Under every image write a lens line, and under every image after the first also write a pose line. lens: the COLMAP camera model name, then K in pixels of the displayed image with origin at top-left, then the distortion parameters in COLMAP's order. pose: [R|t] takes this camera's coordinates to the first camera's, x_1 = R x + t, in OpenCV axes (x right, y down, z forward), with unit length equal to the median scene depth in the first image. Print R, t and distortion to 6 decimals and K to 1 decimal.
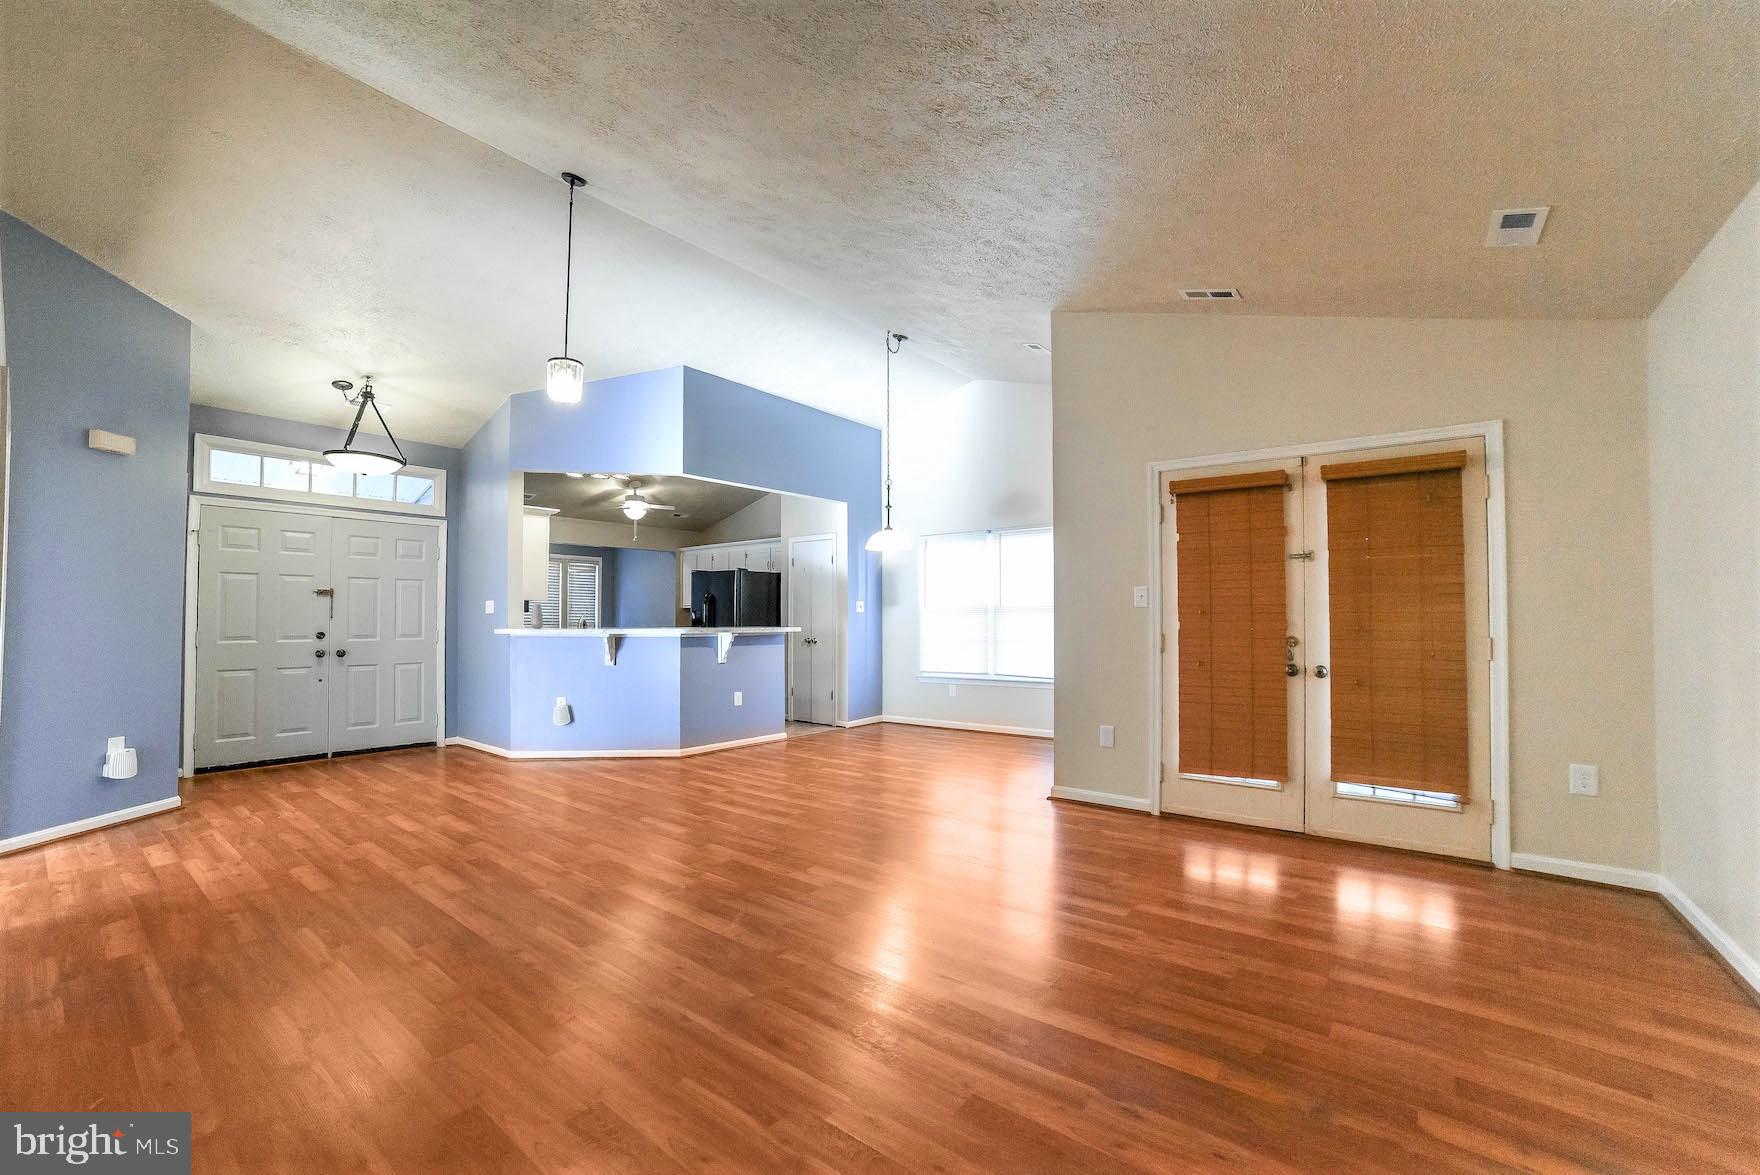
lens RADIAL K [[710.5, 0, 884.3], [0, 710.5, 604.3], [0, 0, 1]] dist [-0.090313, 0.038857]
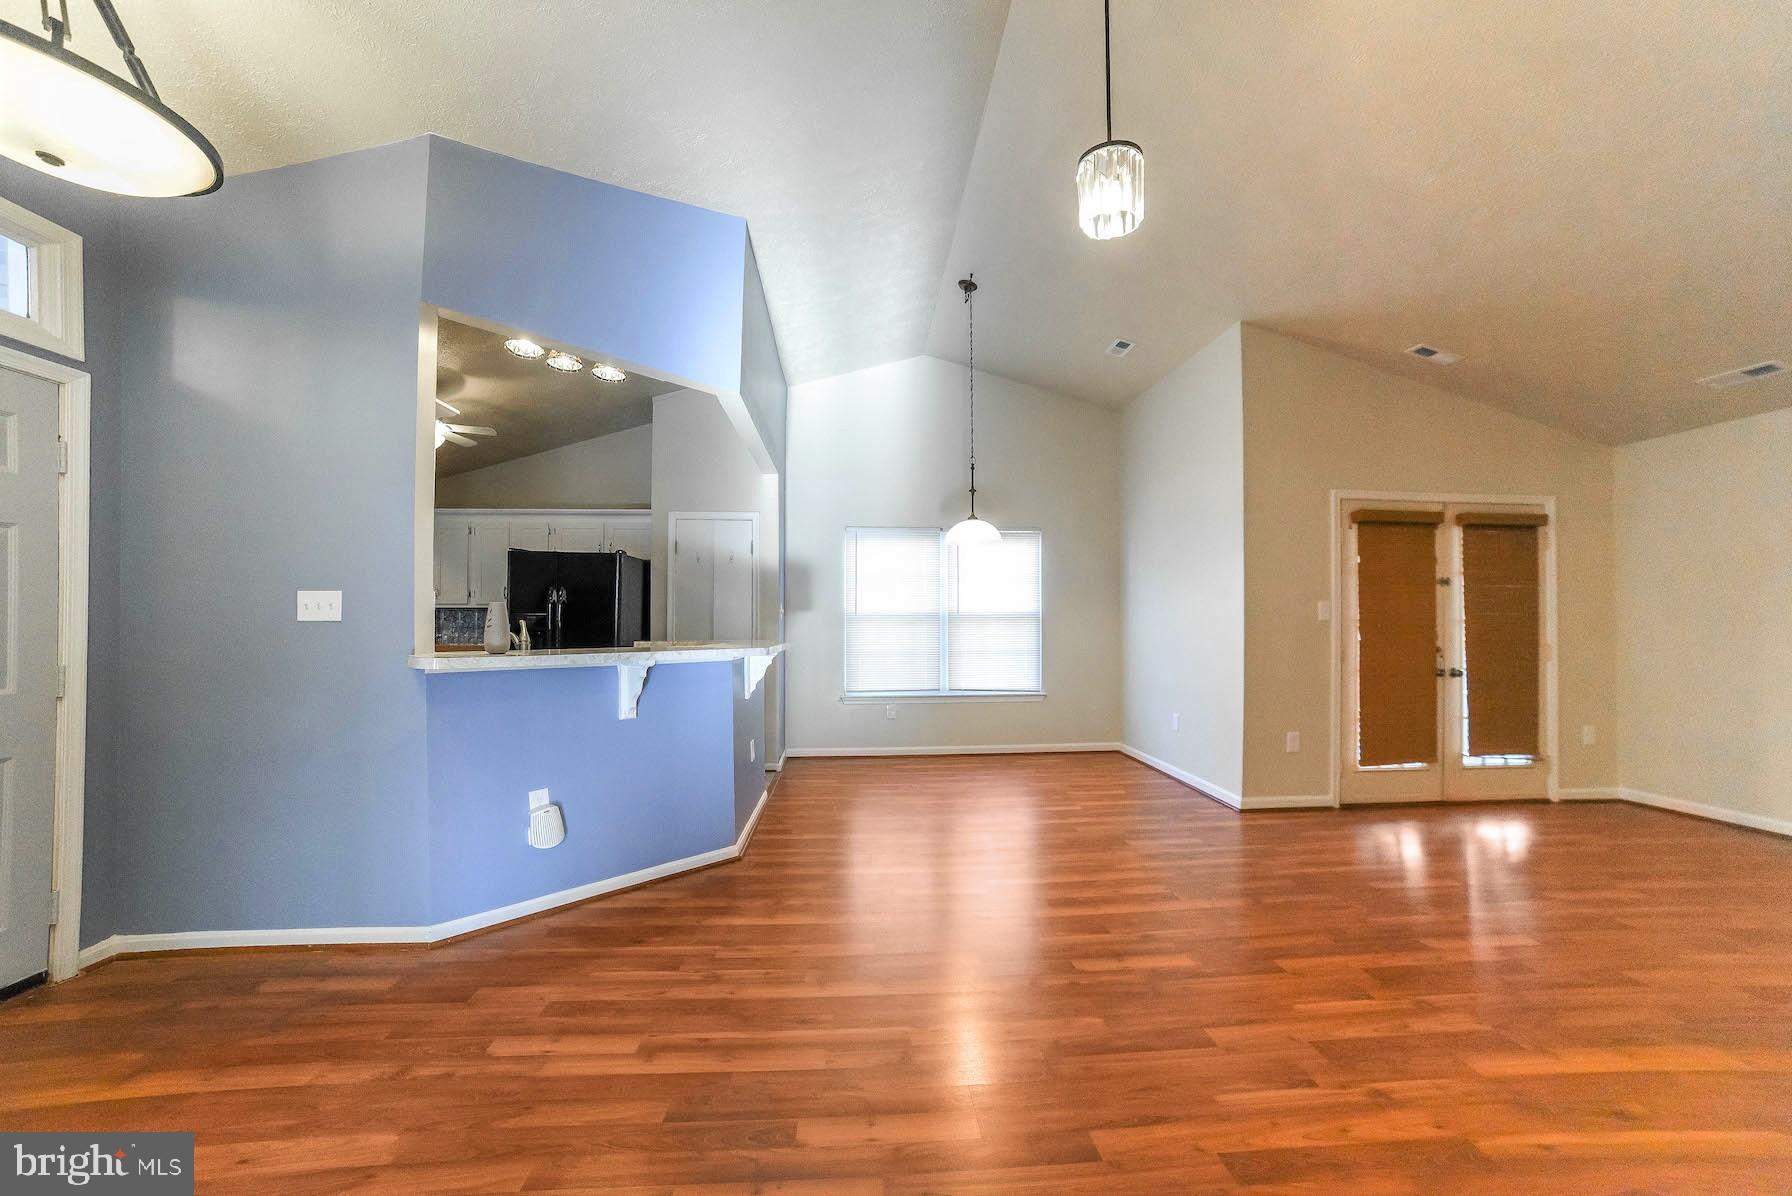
lens RADIAL K [[707.3, 0, 906.2], [0, 707.3, 616.0], [0, 0, 1]] dist [-0.084156, 0.039208]
pose [[0.741337, 0.008530, 0.671079, -0.959749], [-0.016918, 0.999839, 0.005981, 0.002125], [-0.670919, -0.015787, 0.741362, 0.736255]]
